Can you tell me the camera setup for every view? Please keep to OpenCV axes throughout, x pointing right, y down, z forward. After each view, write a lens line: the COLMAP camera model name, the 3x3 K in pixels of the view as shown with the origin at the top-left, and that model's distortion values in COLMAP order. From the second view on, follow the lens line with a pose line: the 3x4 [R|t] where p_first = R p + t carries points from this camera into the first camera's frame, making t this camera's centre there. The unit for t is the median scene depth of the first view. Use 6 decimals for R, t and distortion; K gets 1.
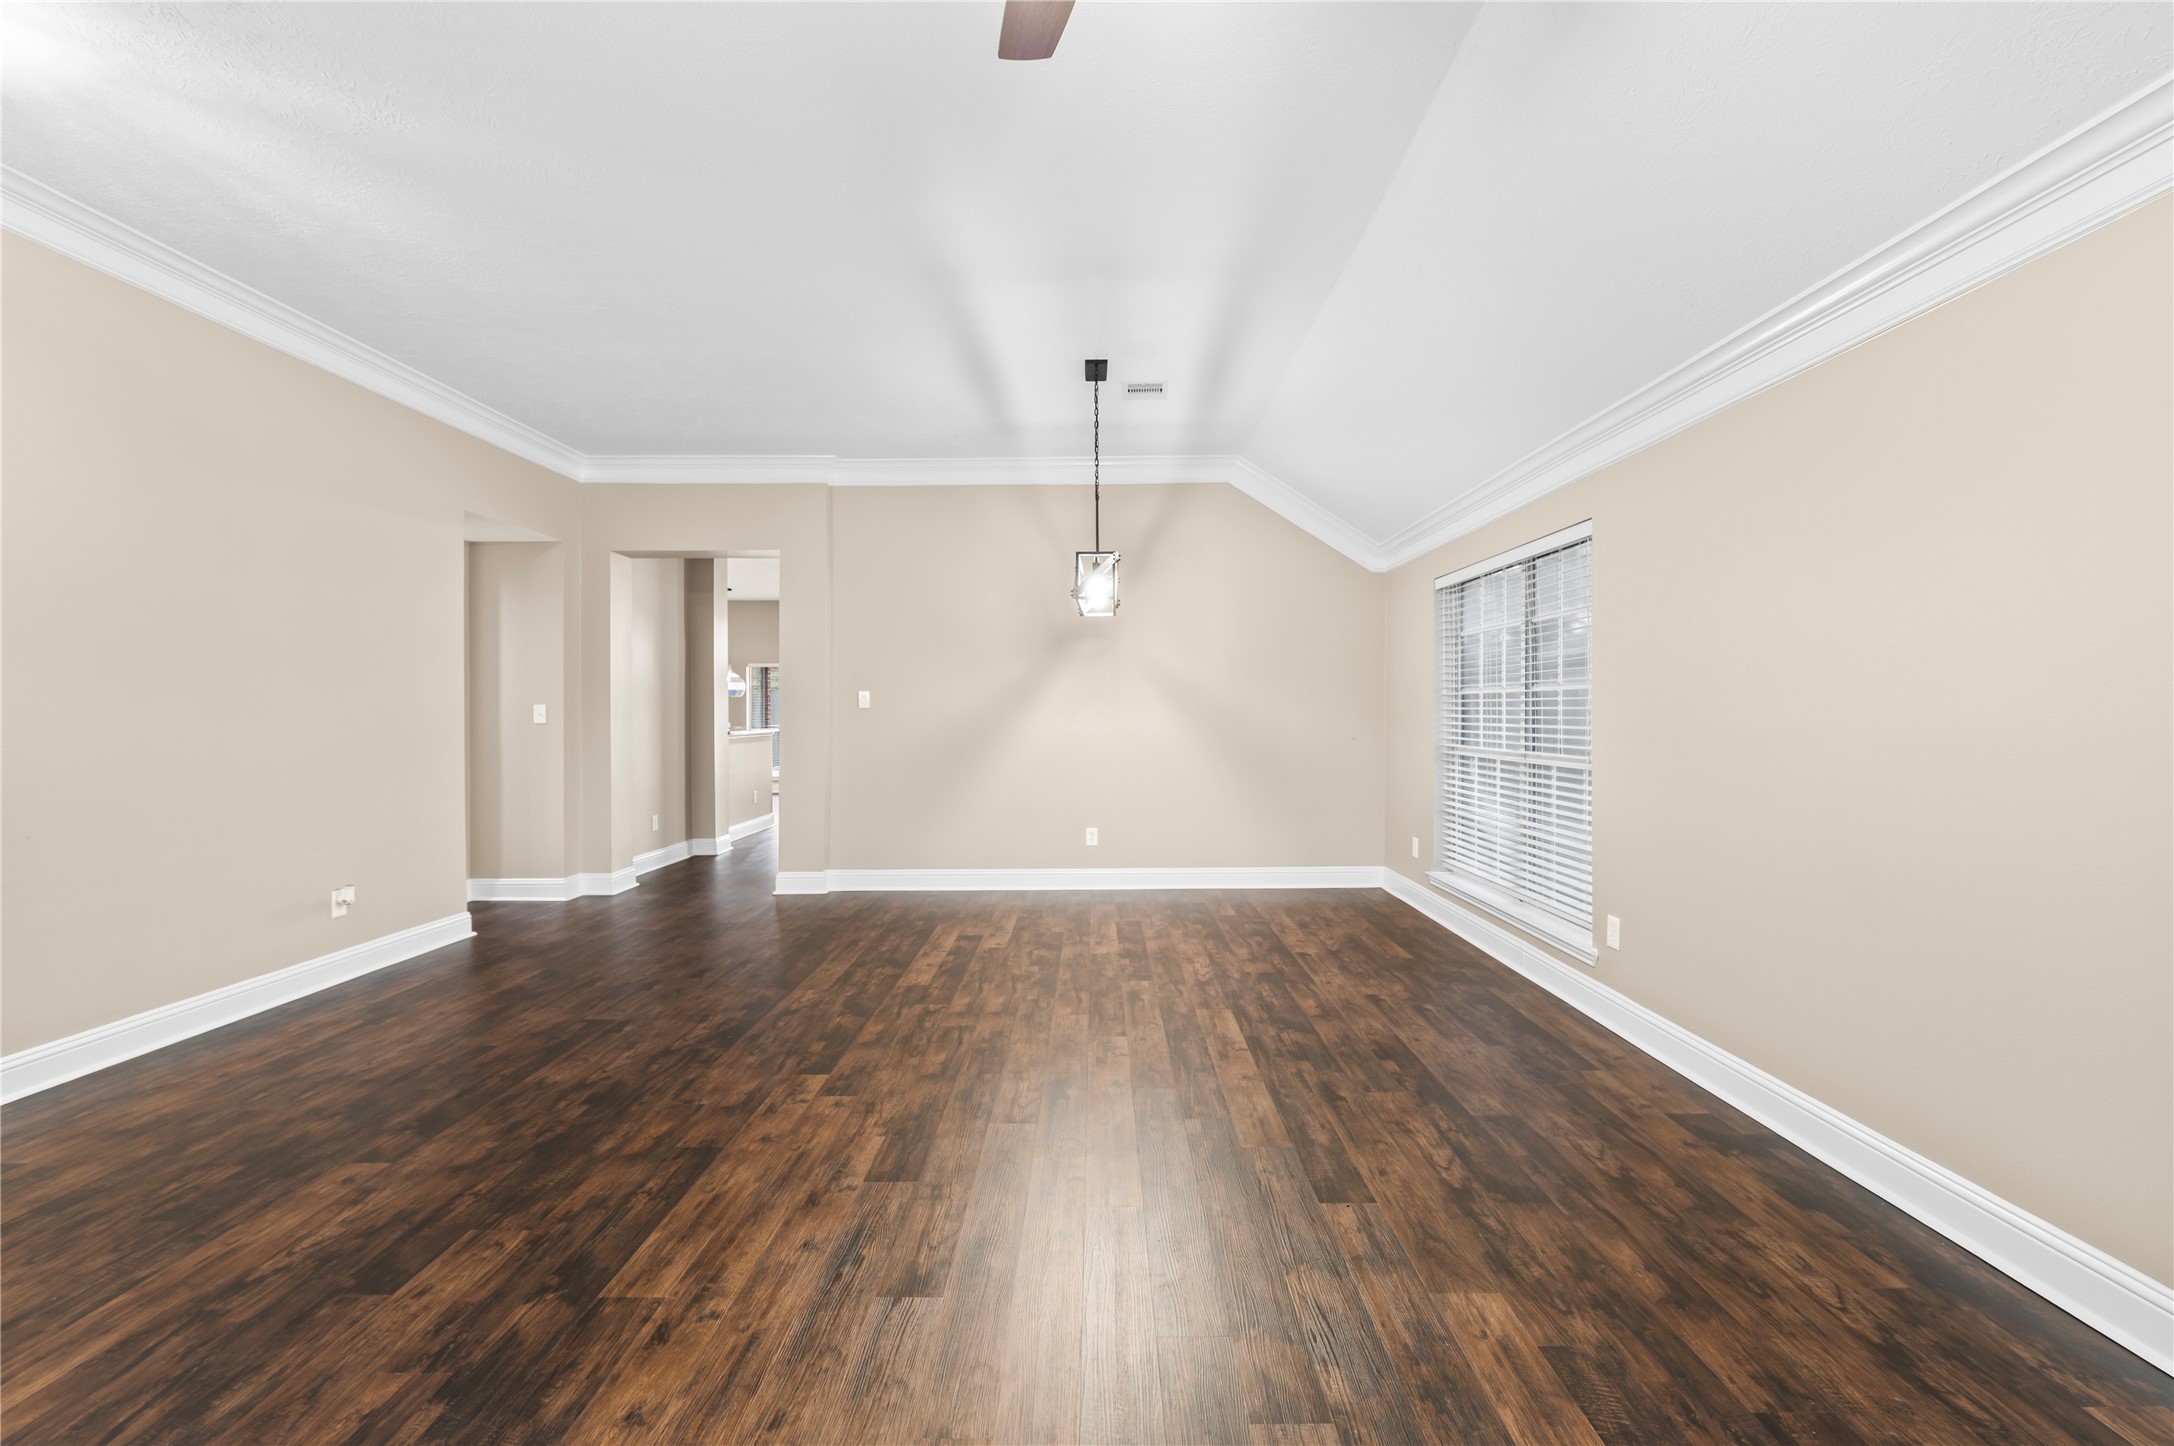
lens RADIAL K [[933.1, 0, 1090.9], [0, 933.1, 711.1], [0, 0, 1]] dist [-0.007297, 0.000571]
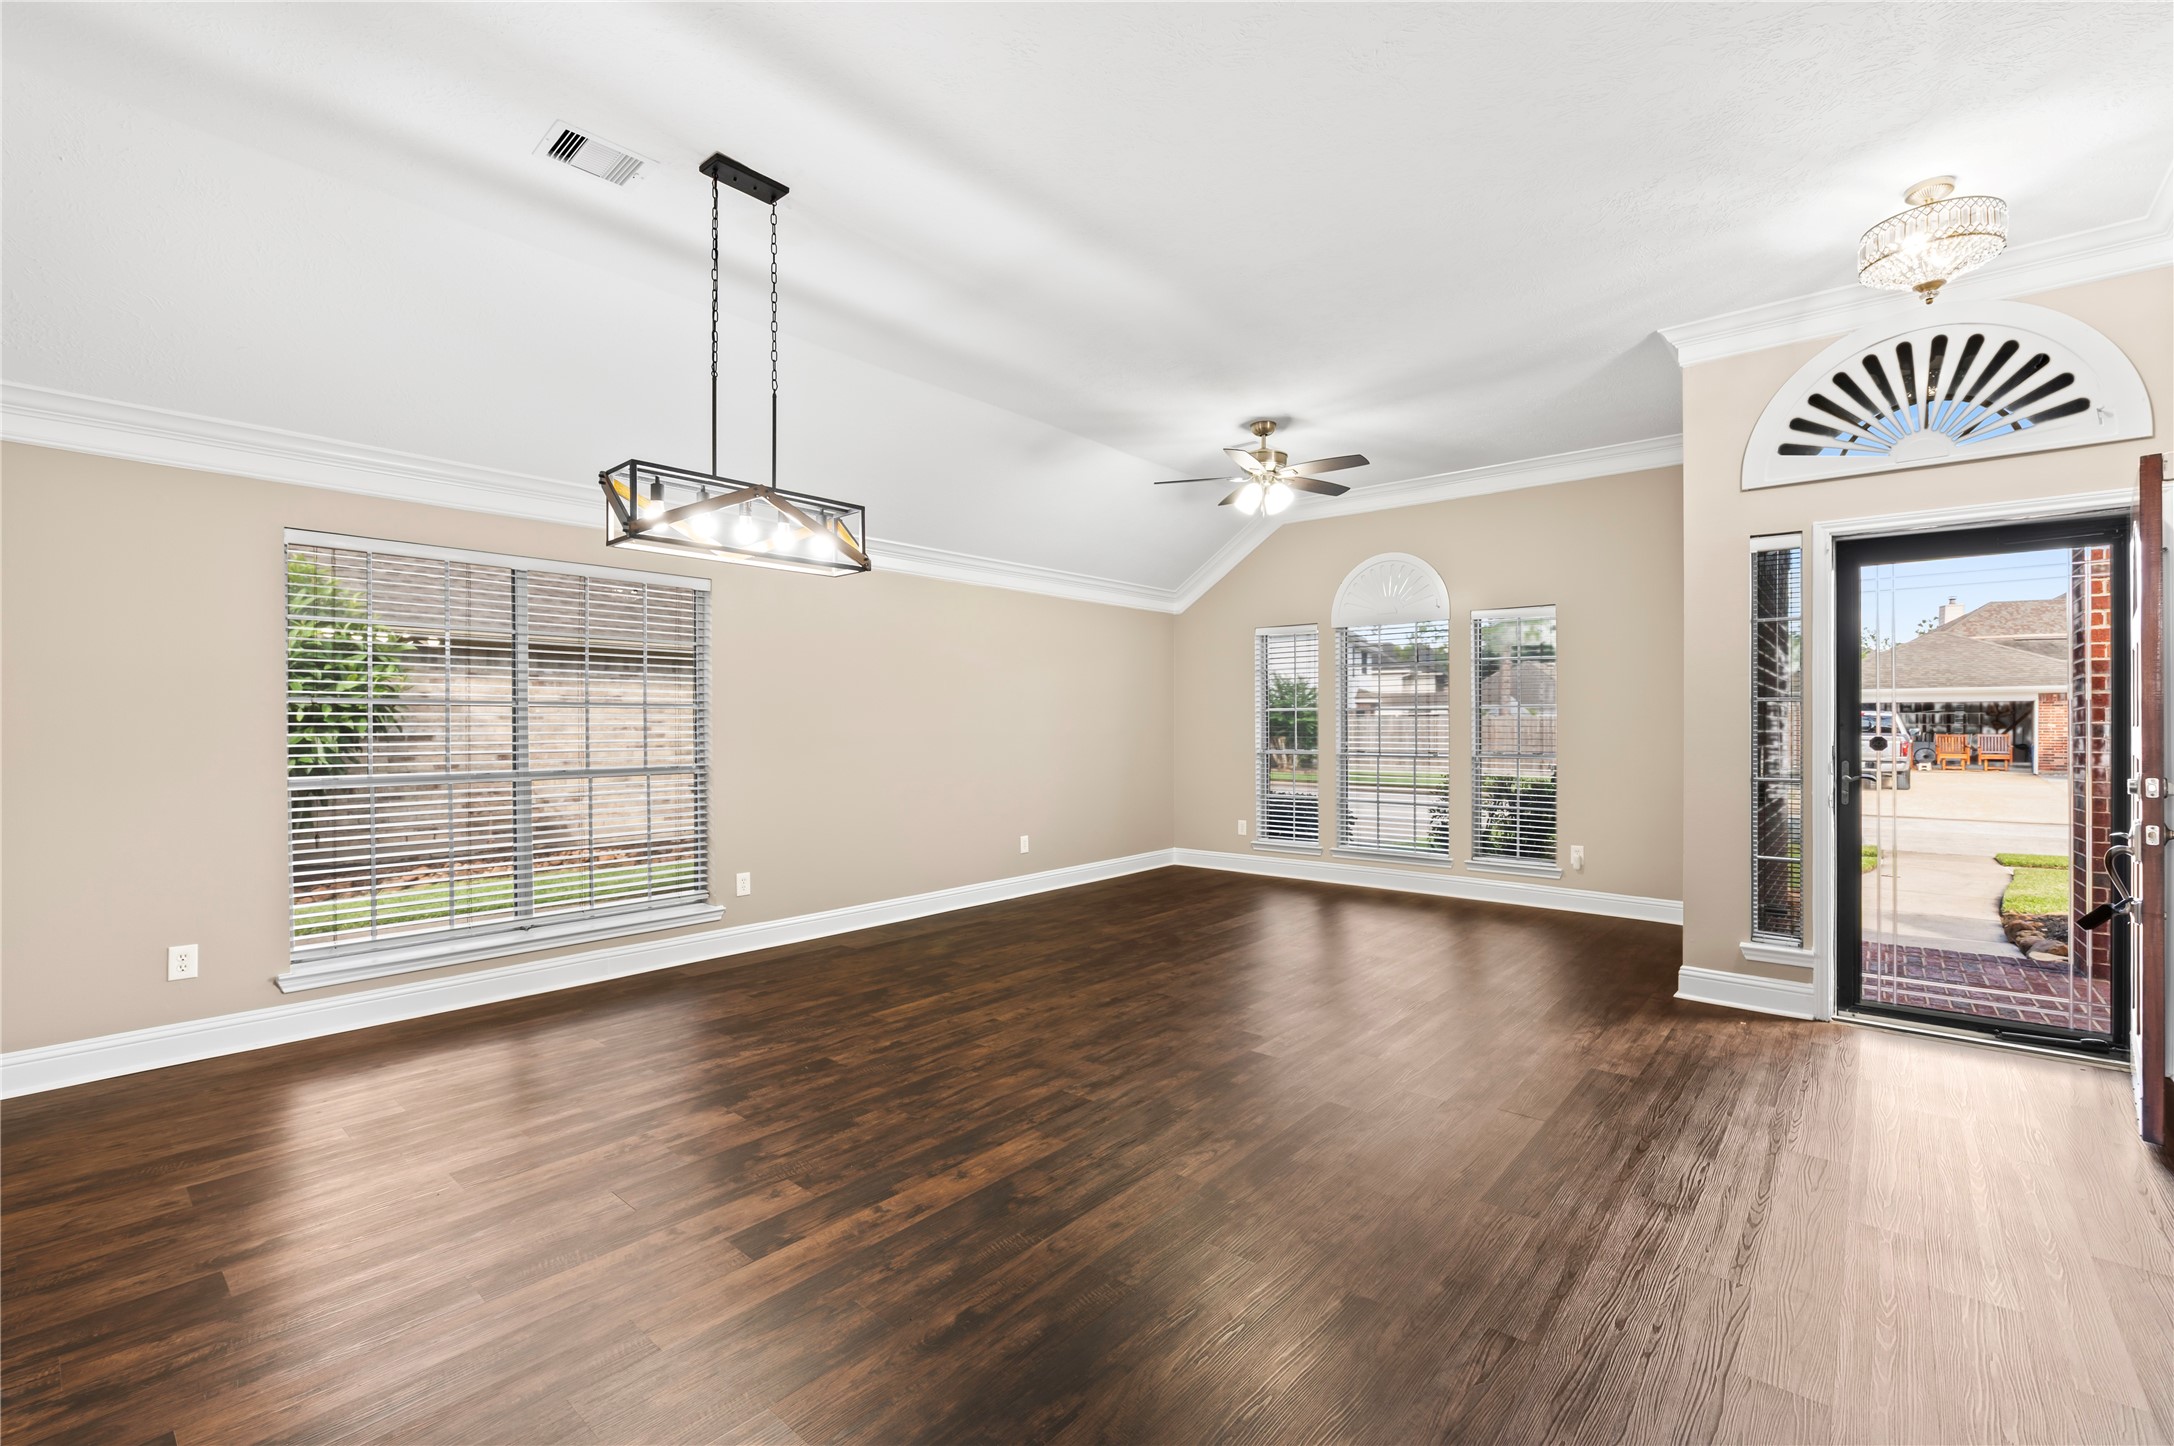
lens RADIAL K [[933.1, 0, 1089.5], [0, 933.1, 727.6], [0, 0, 1]] dist [-0.007297, 0.000571]
pose [[-0.763916, 0.004403, 0.645301, -0.702765], [0.007920, 0.999965, 0.002552, 0.000796], [-0.645267, 0.007060, -0.763924, 1.623578]]
